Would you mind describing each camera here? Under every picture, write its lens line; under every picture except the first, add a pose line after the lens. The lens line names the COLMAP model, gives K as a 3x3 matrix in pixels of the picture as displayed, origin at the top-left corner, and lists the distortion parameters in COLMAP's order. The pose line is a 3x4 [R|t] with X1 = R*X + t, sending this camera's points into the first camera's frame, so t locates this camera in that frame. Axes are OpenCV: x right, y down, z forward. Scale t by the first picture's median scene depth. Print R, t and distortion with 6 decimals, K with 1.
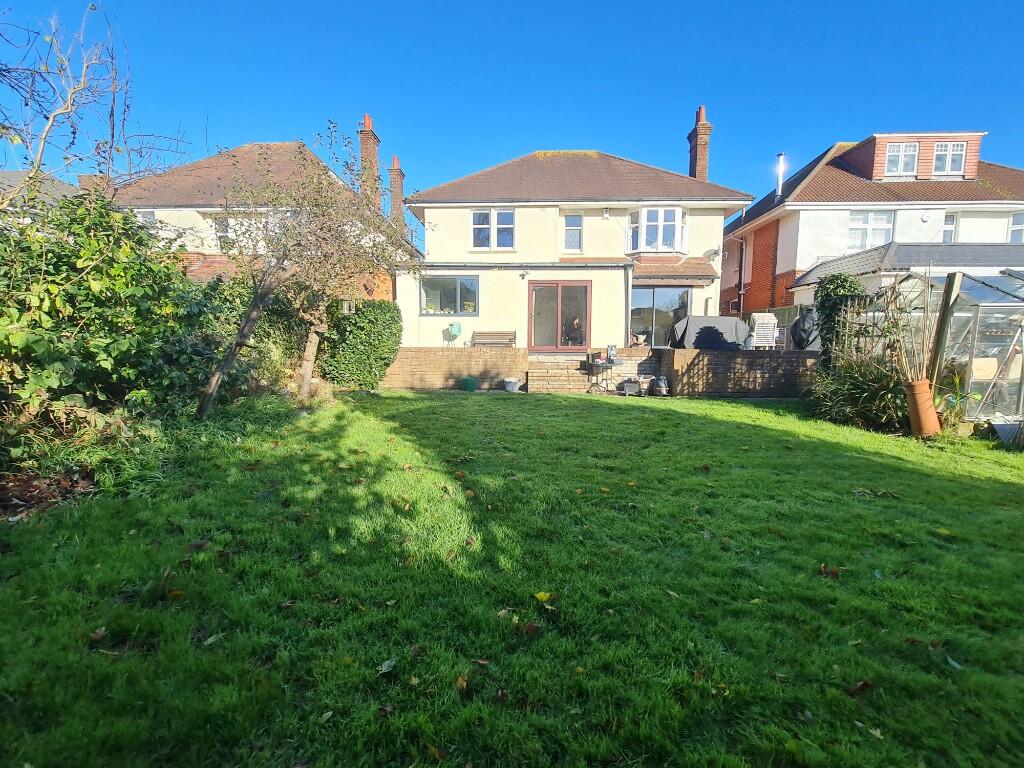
lens RADIAL K [[526.8, 0, 511.3], [0, 526.8, 383.8], [0, 0, 1]] dist [-0.003106, 0.002139]
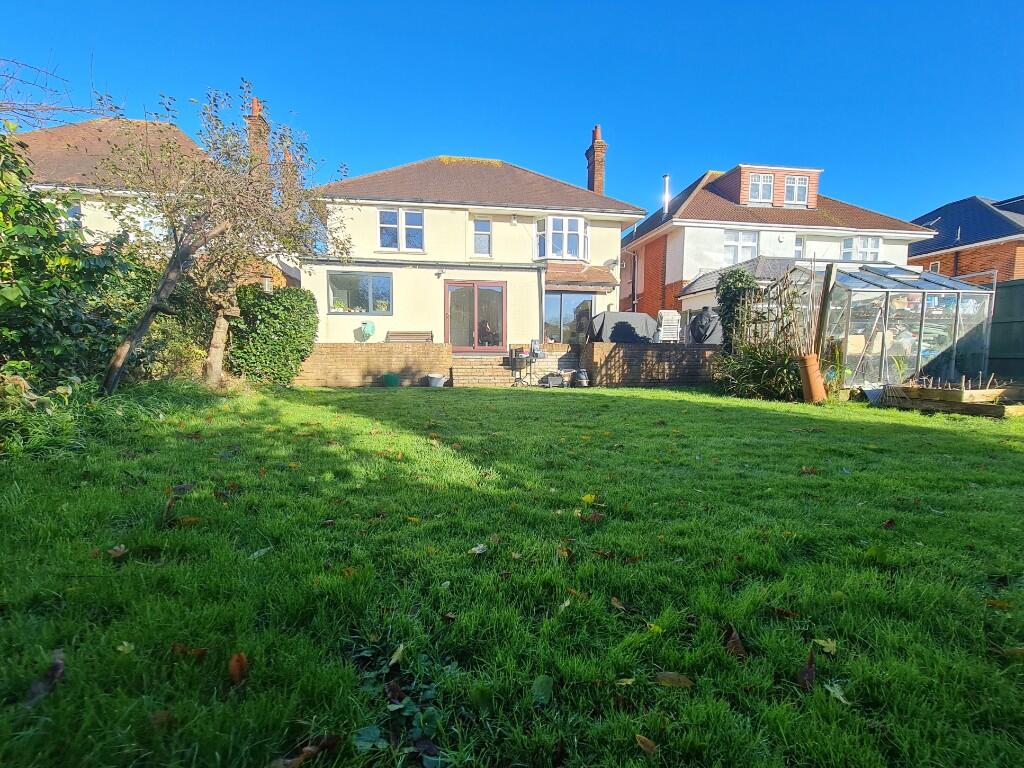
lens RADIAL K [[526.8, 0, 517.7], [0, 526.8, 408.0], [0, 0, 1]] dist [-0.003106, 0.002139]
pose [[0.971092, -0.025853, 0.237300, -0.090575], [0.028286, 0.999576, -0.006855, 0.067856], [-0.237022, 0.013369, 0.971412, 0.013165]]
